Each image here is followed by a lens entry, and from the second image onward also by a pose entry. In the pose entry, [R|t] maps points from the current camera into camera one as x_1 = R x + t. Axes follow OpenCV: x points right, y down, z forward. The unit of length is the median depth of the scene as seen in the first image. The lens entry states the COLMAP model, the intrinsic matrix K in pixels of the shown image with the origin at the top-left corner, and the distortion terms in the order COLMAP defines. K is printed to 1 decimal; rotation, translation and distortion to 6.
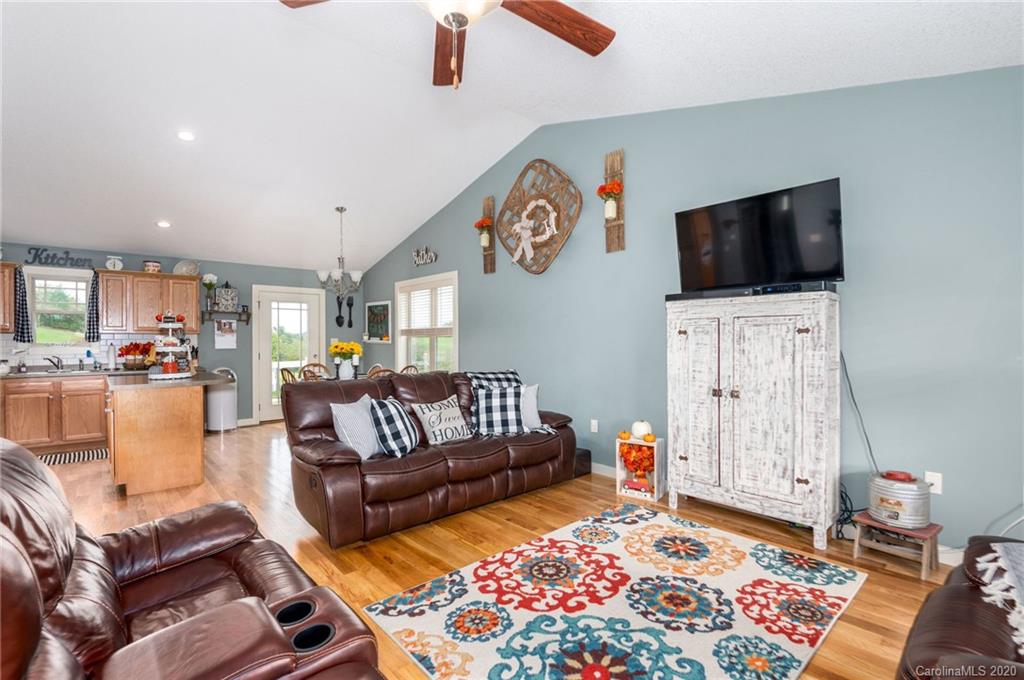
lens RADIAL K [[467.5, 0, 507.6], [0, 467.5, 341.7], [0, 0, 1]] dist [-0.001872, -0.007351]
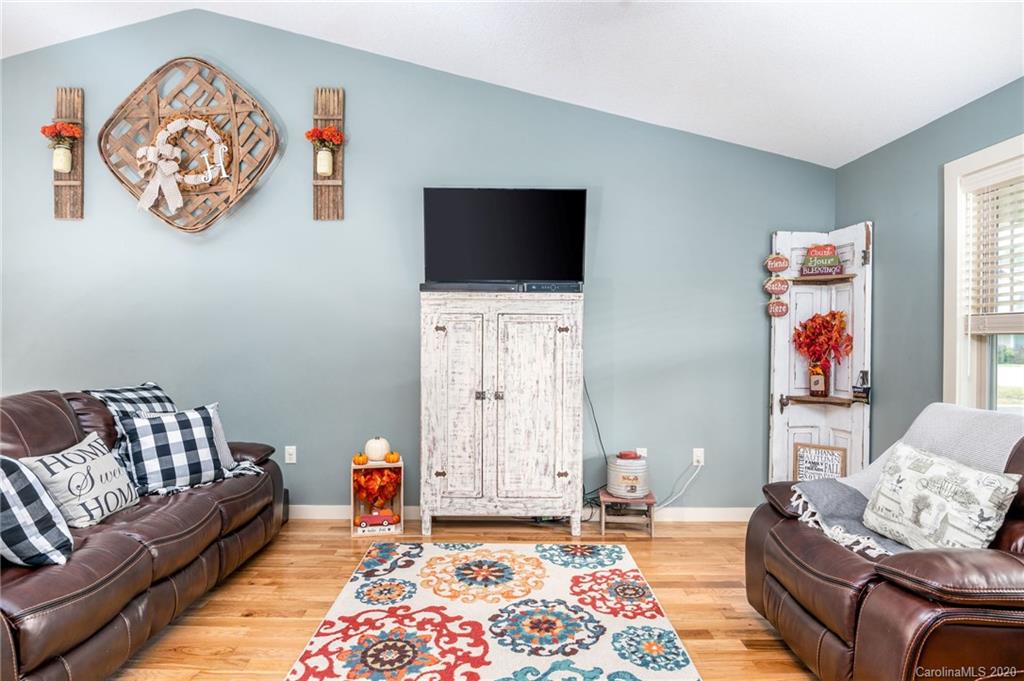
lens RADIAL K [[572.3, 0, 505.0], [0, 572.3, 340.0], [0, 0, 1]] dist [0.003579, -0.023632]
pose [[0.663210, 0.004221, 0.748421, -0.396372], [-0.006498, 0.999979, 0.000118, 0.000376], [-0.748405, -0.004941, 0.663224, 0.244942]]
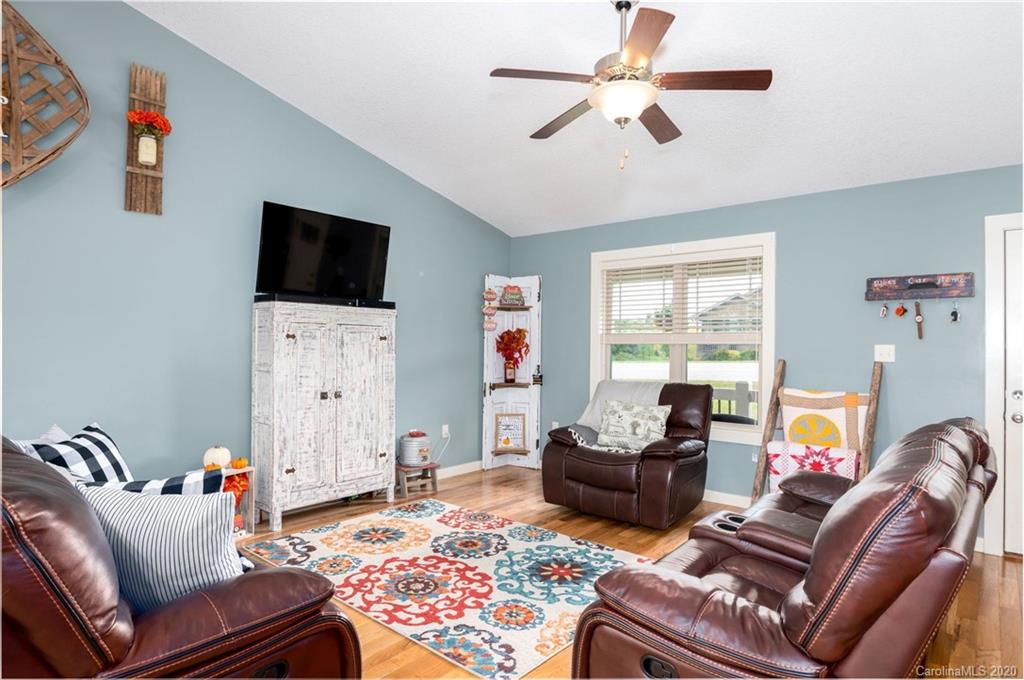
lens RADIAL K [[572.3, 0, 505.0], [0, 572.3, 339.5], [0, 0, 1]] dist [0.003579, -0.023632]
pose [[-0.132823, 0.012559, 0.991060, -0.958183], [-0.006225, 0.999889, -0.013505, -0.000884], [-0.991120, -0.007963, -0.132730, 0.852475]]
